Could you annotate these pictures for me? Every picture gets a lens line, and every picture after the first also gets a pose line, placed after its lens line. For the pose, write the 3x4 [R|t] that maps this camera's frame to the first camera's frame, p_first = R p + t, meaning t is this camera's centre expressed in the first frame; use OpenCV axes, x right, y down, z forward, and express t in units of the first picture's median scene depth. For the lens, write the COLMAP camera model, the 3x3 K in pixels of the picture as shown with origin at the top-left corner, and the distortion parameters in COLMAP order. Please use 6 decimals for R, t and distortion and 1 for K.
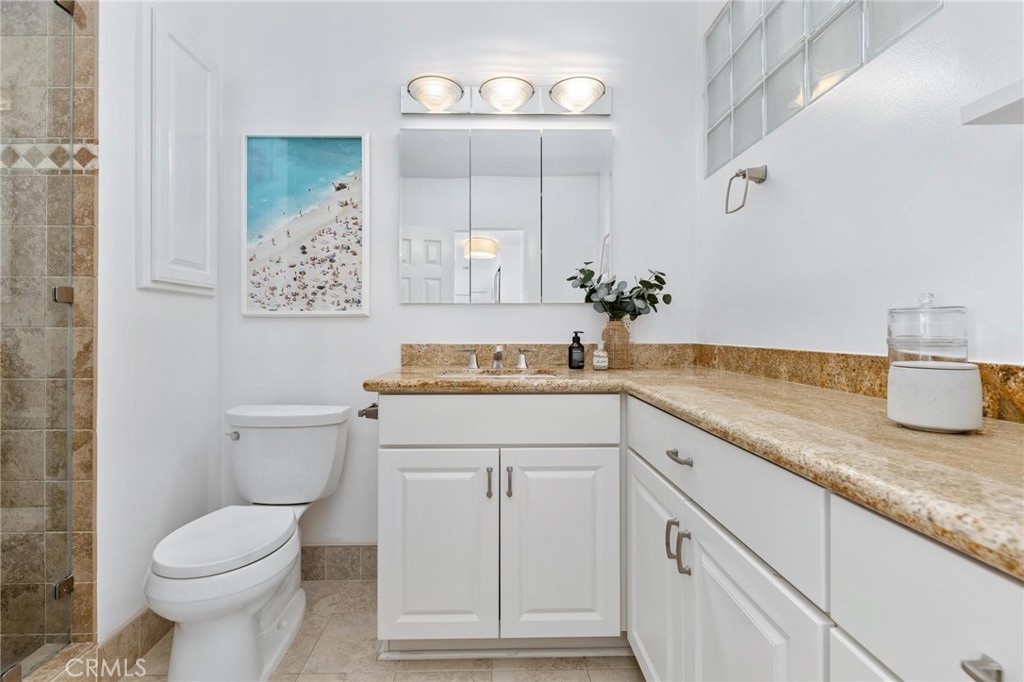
lens RADIAL K [[469.2, 0, 509.9], [0, 469.2, 334.1], [0, 0, 1]] dist [0.000316, 0.000037]
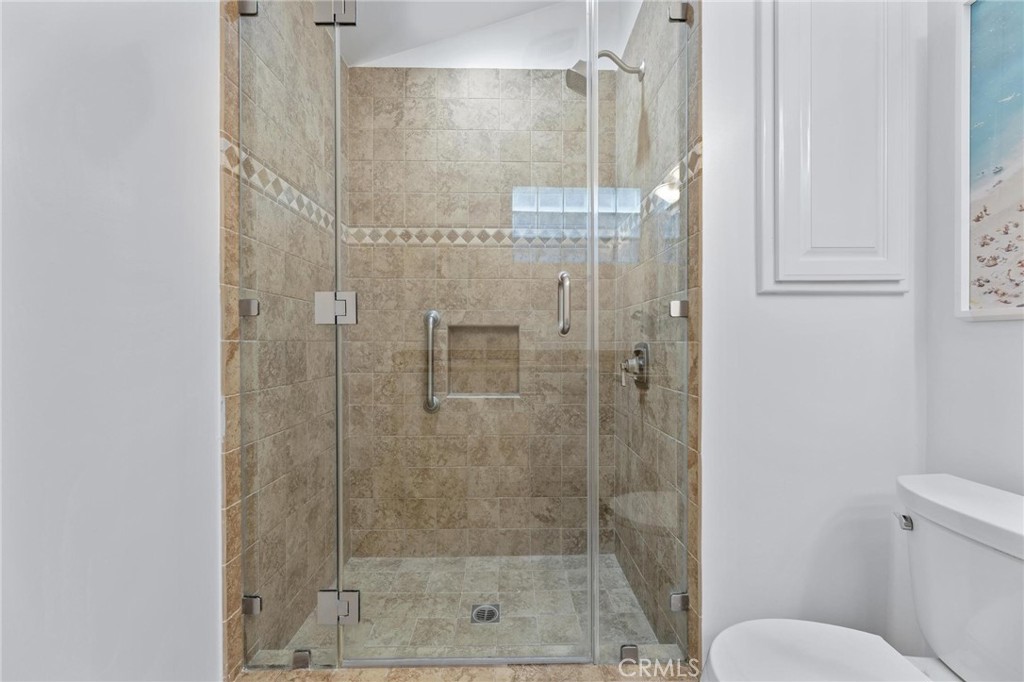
lens RADIAL K [[413.8, 0, 511.9], [0, 413.8, 343.7], [0, 0, 1]] dist [-0.000662, -0.000041]
pose [[-0.024483, 0.004416, -0.999691, -0.045193], [-0.007343, 0.999962, 0.004597, -0.007794], [0.999673, 0.007453, -0.024449, 0.471067]]
